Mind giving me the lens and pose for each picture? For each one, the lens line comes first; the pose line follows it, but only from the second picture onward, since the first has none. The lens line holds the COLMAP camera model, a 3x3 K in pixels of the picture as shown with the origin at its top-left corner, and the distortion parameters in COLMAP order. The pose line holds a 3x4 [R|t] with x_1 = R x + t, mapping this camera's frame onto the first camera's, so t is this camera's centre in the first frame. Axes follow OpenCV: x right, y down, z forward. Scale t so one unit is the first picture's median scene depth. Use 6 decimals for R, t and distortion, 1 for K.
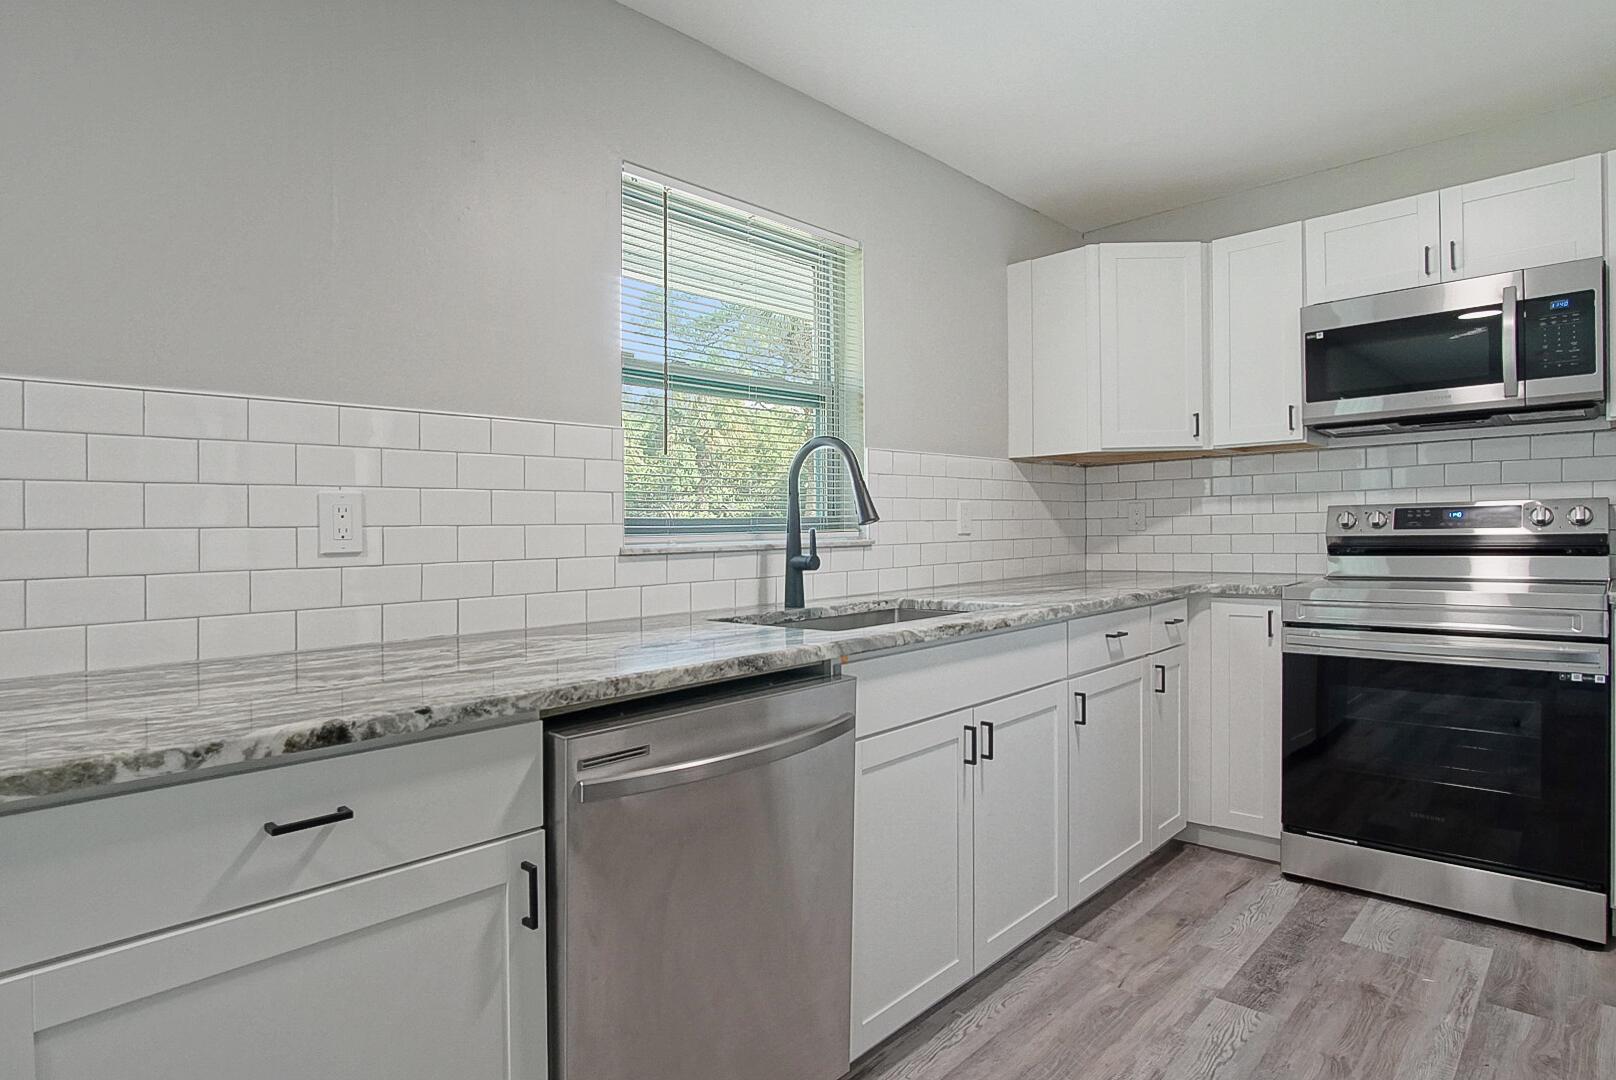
lens RADIAL K [[876.4, 0, 804.8], [0, 876.4, 521.3], [0, 0, 1]] dist [-0.018426, 0.003217]
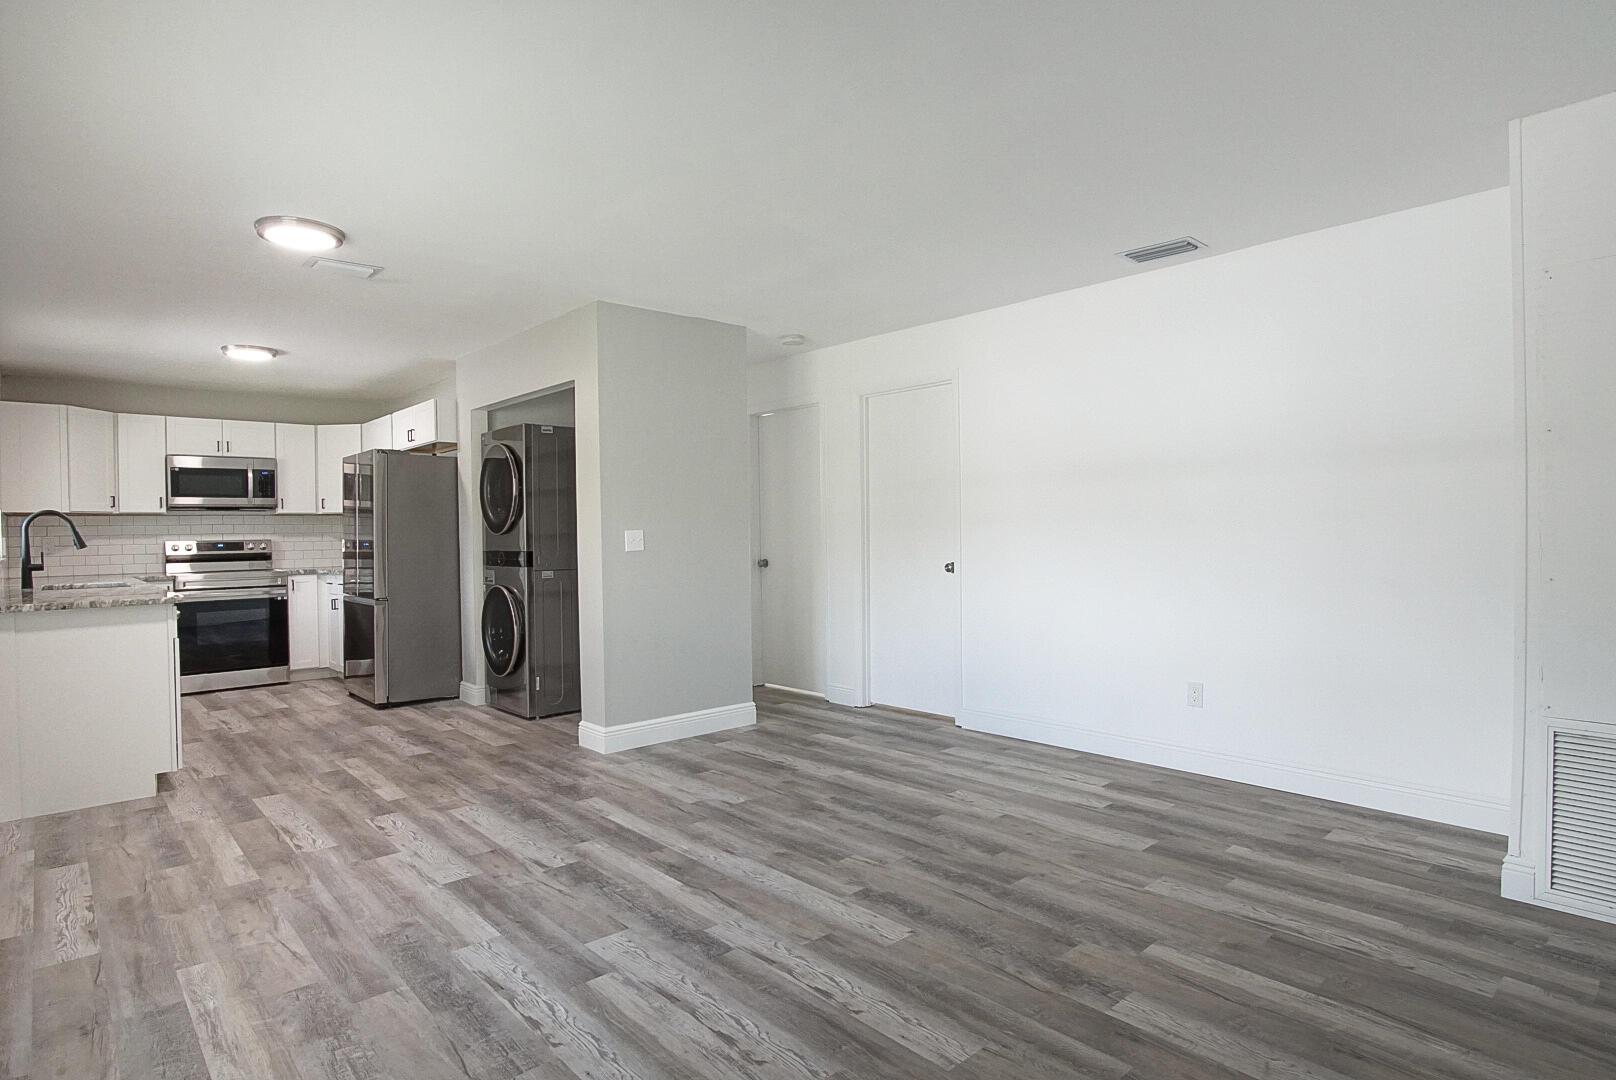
lens RADIAL K [[876.4, 0, 763.9], [0, 876.4, 584.9], [0, 0, 1]] dist [-0.018426, 0.003217]
pose [[0.112291, -0.042078, 0.992784, -1.801402], [0.000956, 0.999107, 0.042238, 0.001895], [-0.993675, -0.003794, 0.112231, -0.964543]]
